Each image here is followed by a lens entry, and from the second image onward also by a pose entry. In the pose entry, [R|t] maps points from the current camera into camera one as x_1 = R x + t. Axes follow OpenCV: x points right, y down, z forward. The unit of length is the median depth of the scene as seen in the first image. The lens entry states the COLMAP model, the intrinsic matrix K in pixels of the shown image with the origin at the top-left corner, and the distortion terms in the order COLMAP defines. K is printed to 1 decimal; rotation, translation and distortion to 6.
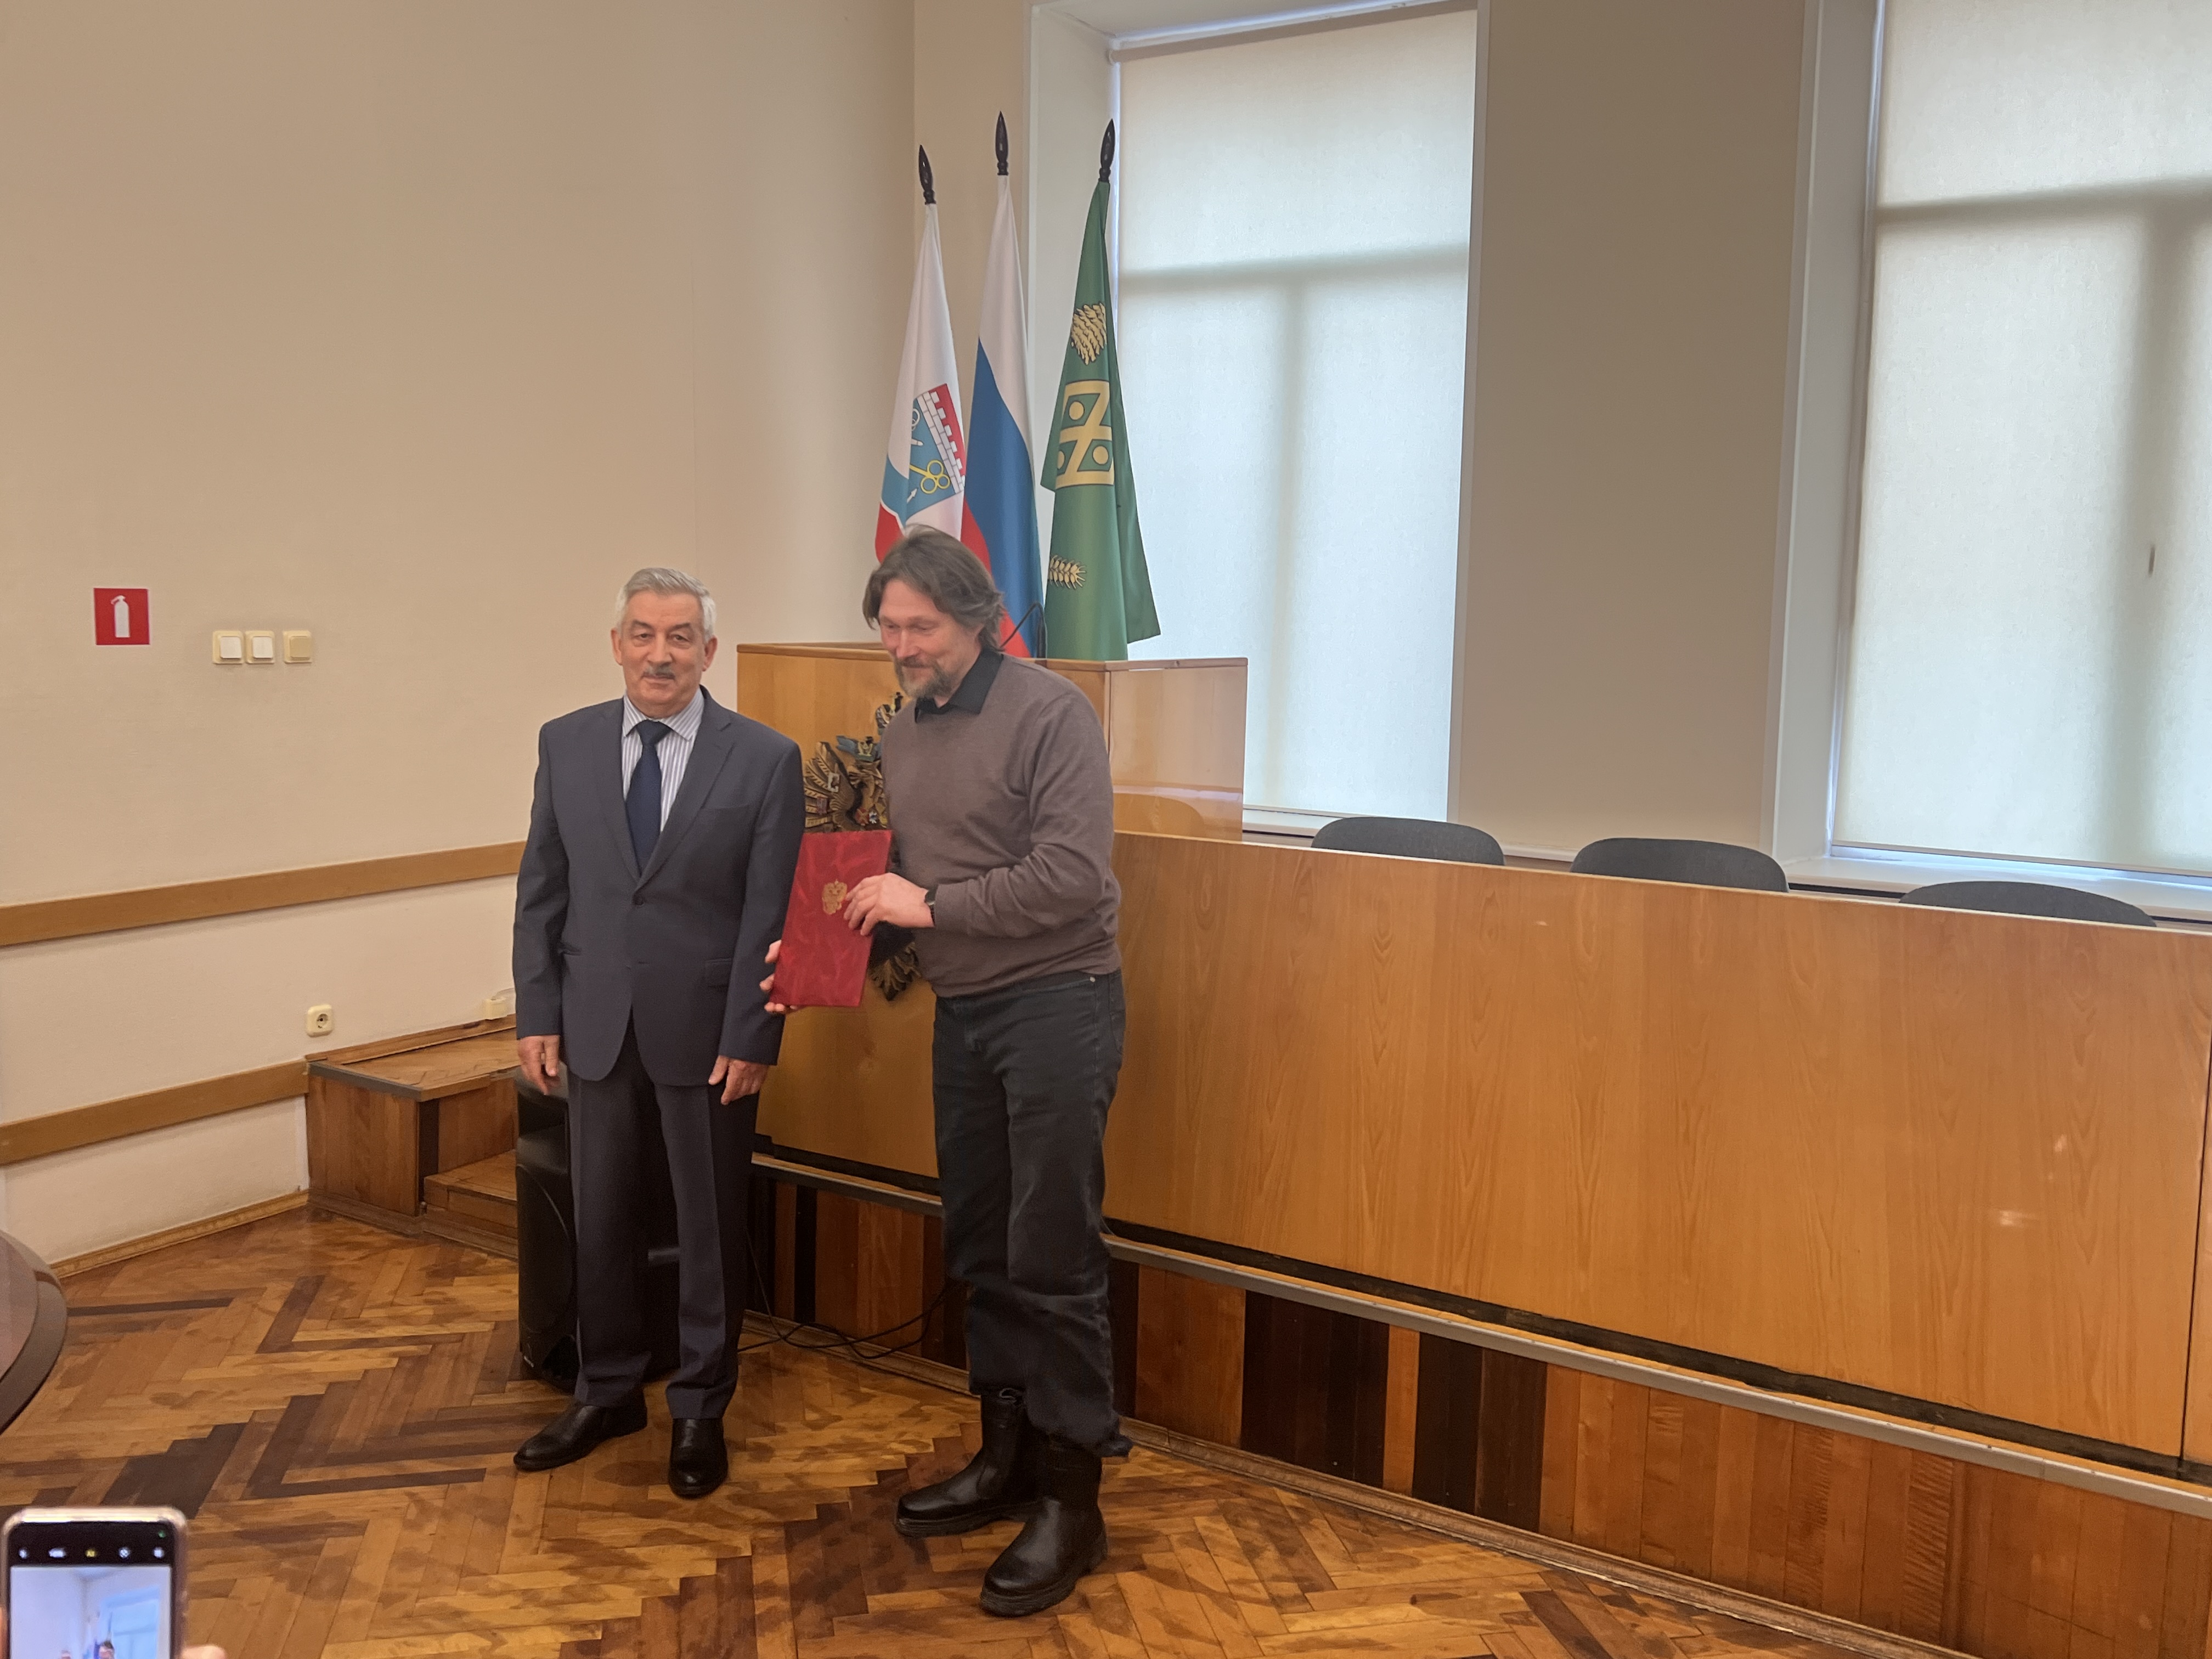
lens RADIAL K [[2005.4, 0, 1109.1], [0, 2005.4, 821.9], [0, 0, 1]] dist [0.054342, -0.057663]
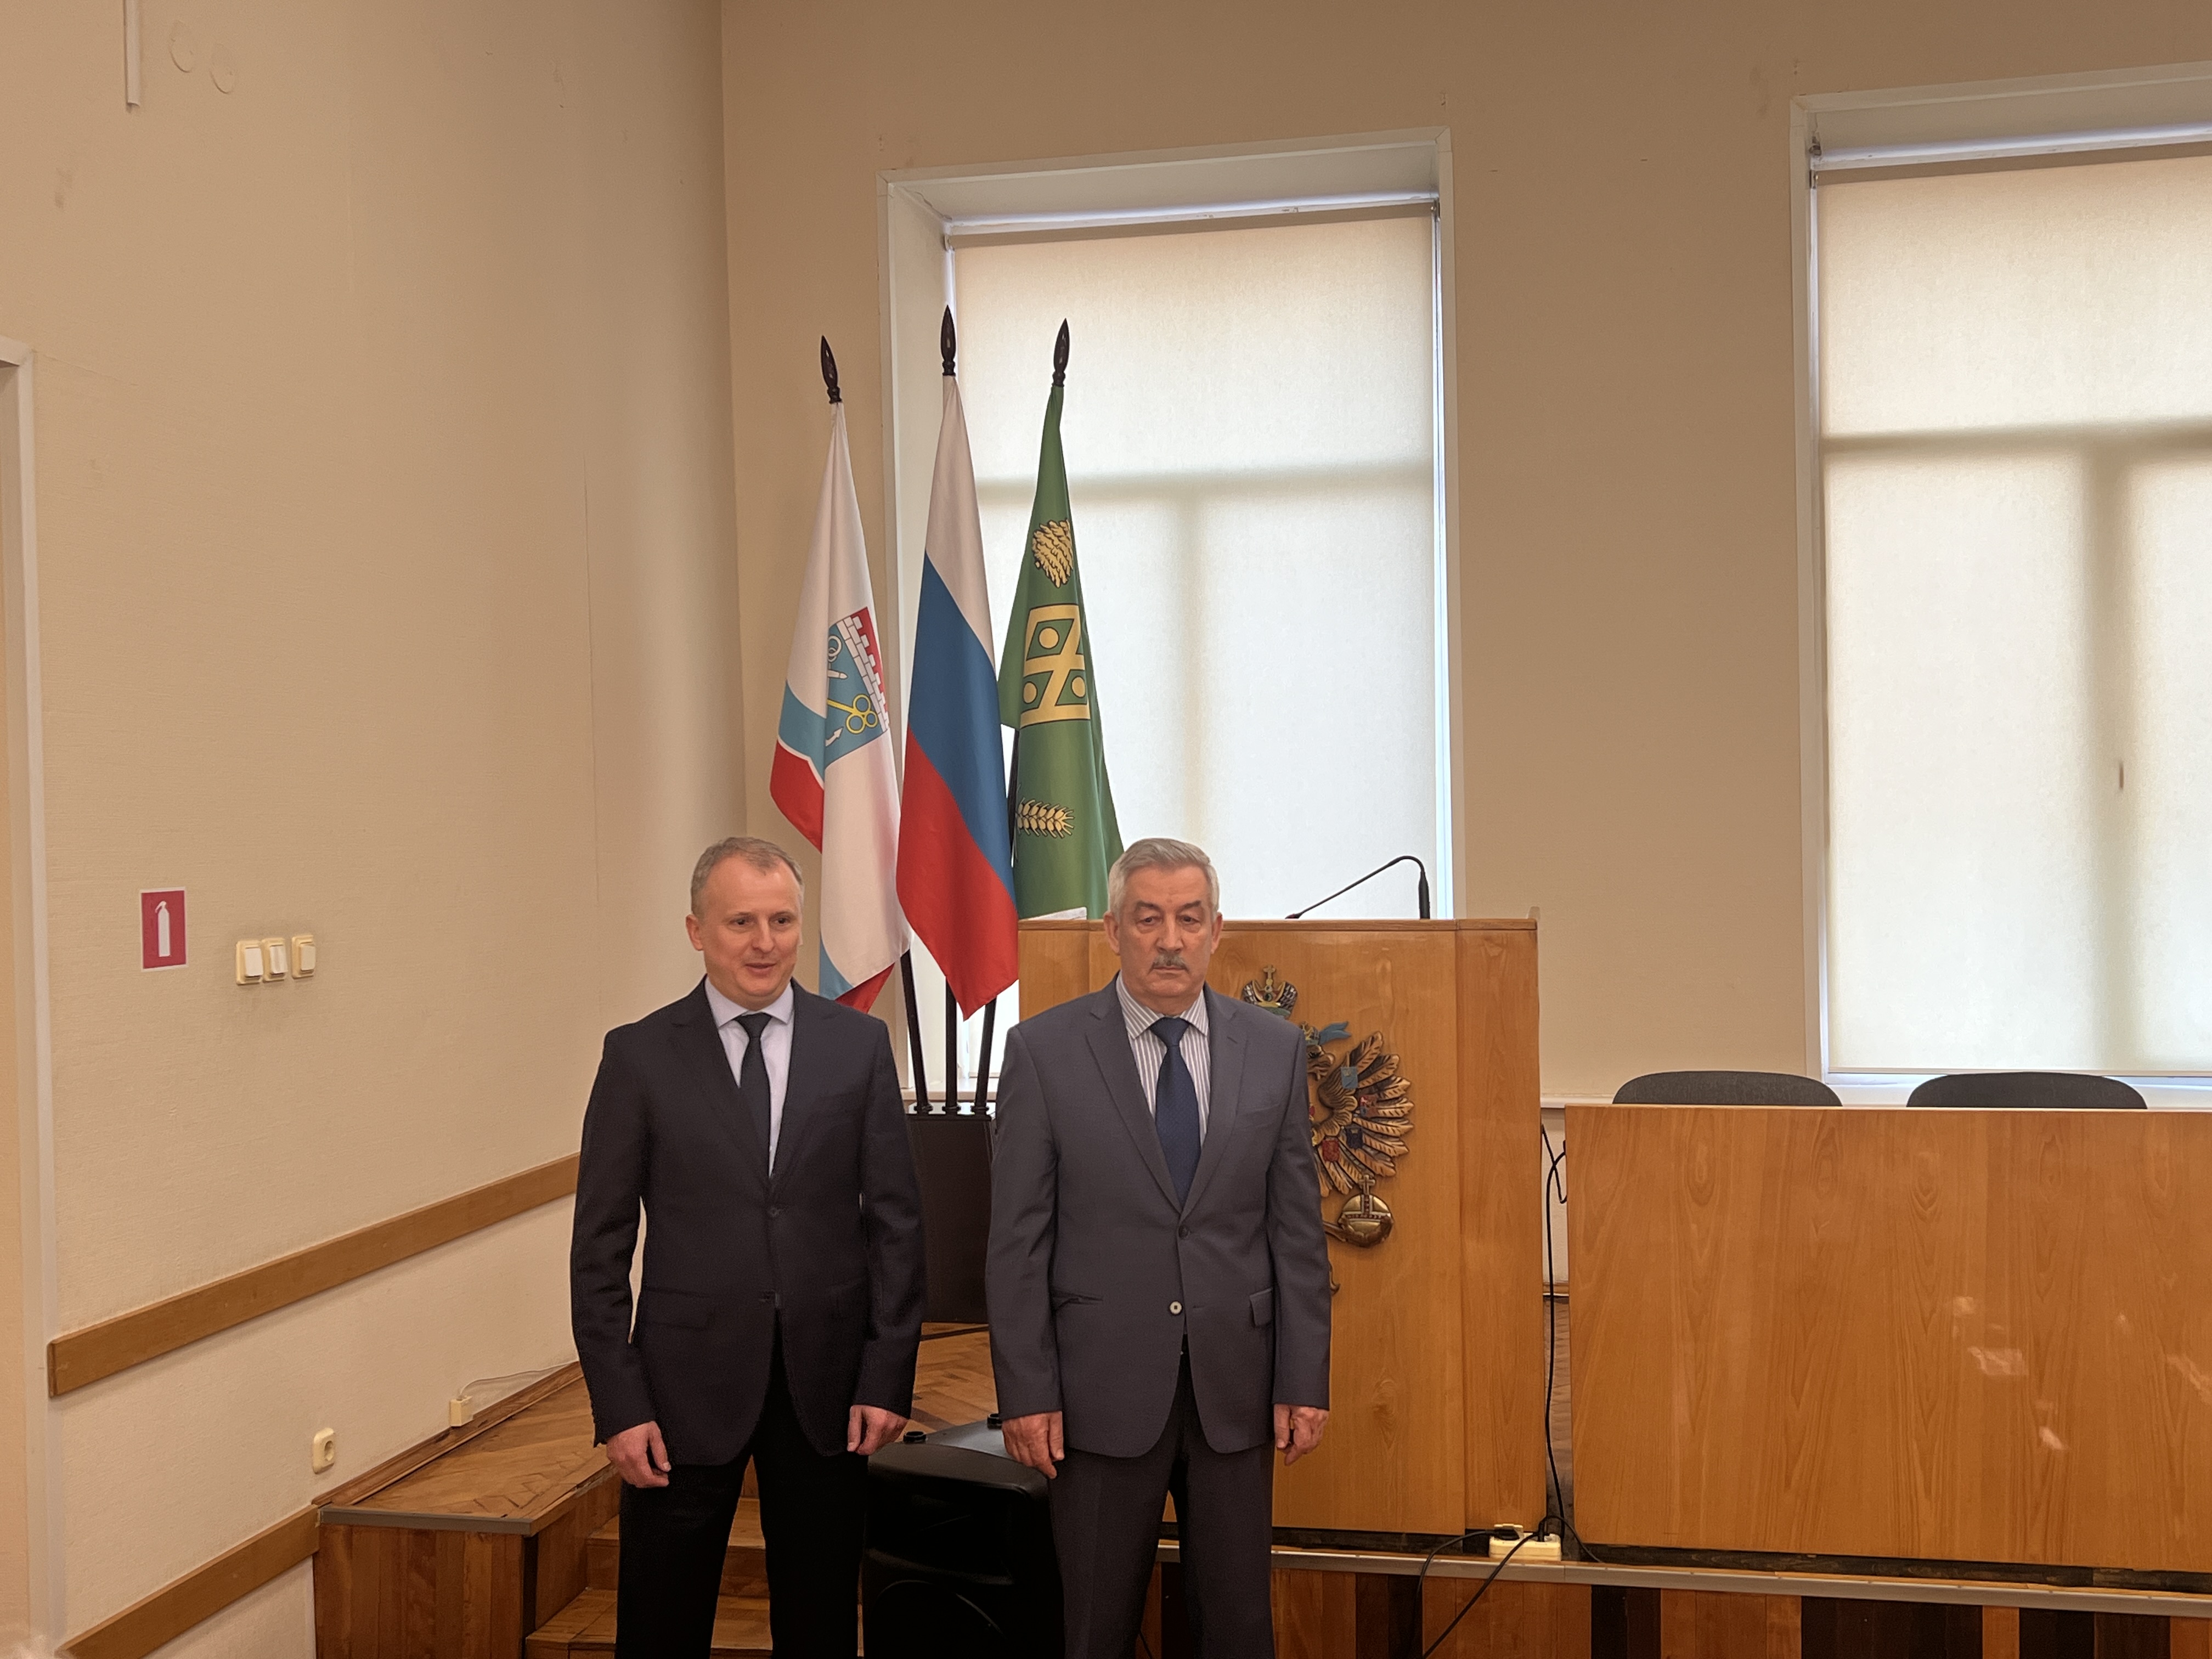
lens RADIAL K [[2371.6, 0, 1097.5], [0, 2371.6, 850.5], [0, 0, 1]] dist [0.154544, -0.292580]
pose [[0.929724, -0.039436, 0.366139, -0.532403], [0.074951, 0.993703, -0.083291, -0.032580], [-0.360548, 0.104880, 0.926825, 0.048617]]
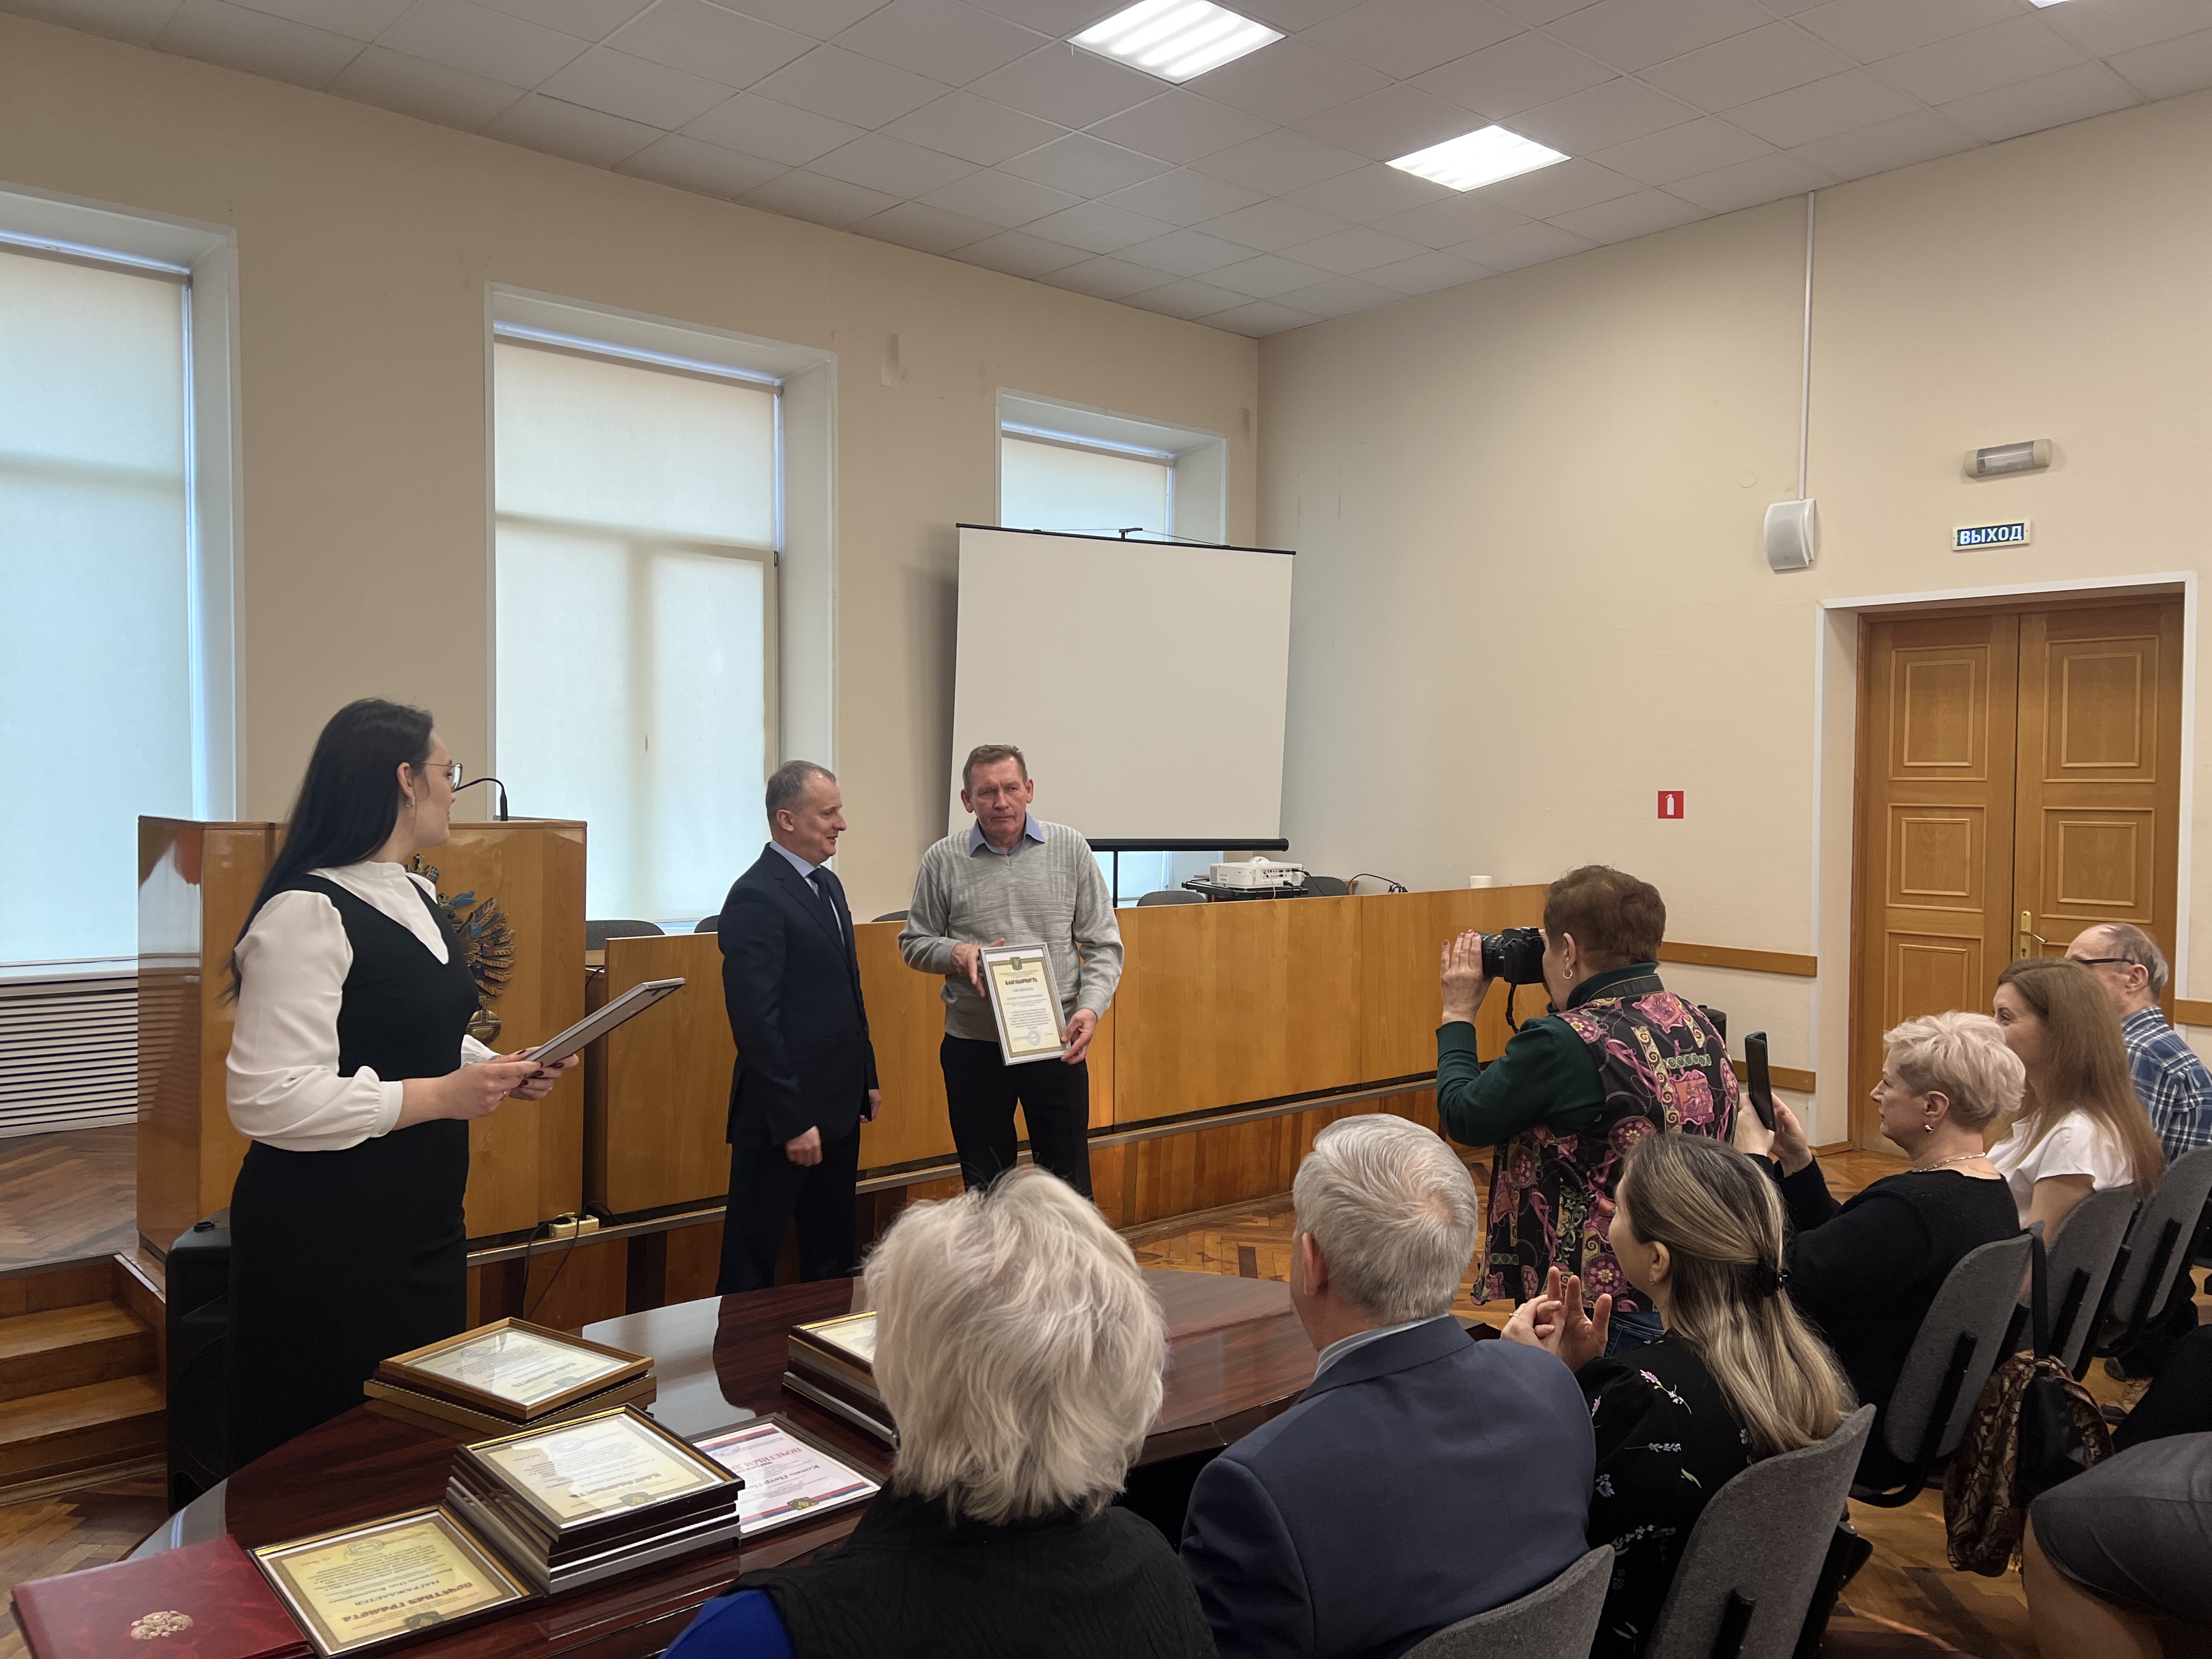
lens RADIAL K [[1665.6, 0, 1106.0], [0, 1665.6, 829.5], [0, 0, 1]] dist [0.111422, -0.112152]
pose [[0.269415, -0.046718, 0.961890, -0.949386], [0.096108, 0.995141, 0.021415, -0.058856], [-0.958217, 0.086676, 0.272596, 0.290714]]
